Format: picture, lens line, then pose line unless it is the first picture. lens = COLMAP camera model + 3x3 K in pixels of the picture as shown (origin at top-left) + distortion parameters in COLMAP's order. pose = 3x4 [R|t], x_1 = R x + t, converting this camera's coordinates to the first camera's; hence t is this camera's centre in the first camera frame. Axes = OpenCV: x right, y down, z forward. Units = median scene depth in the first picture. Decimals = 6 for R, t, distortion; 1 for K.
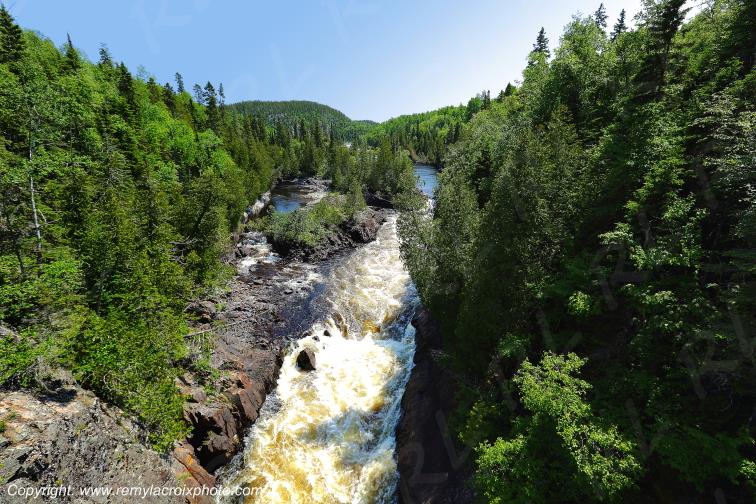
lens RADIAL K [[342.2, 0, 378.0], [0, 342.2, 252.0], [0, 0, 1]] dist [-0.043080, 0.012794]
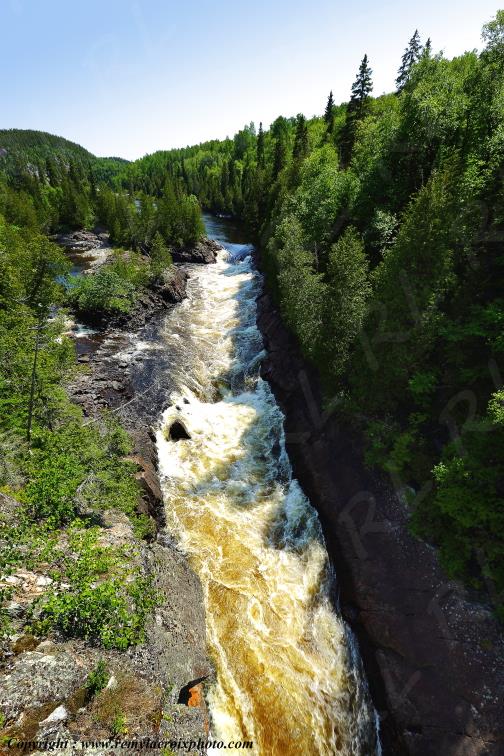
lens RADIAL K [[342.2, 0, 252.0], [0, 342.2, 378.0], [0, 0, 1]] dist [-0.043080, 0.012794]
pose [[0.956129, -0.153717, 0.249376, -0.114333], [0.097799, 0.969923, 0.222899, -0.015101], [-0.276139, -0.188731, 0.942405, 0.019018]]
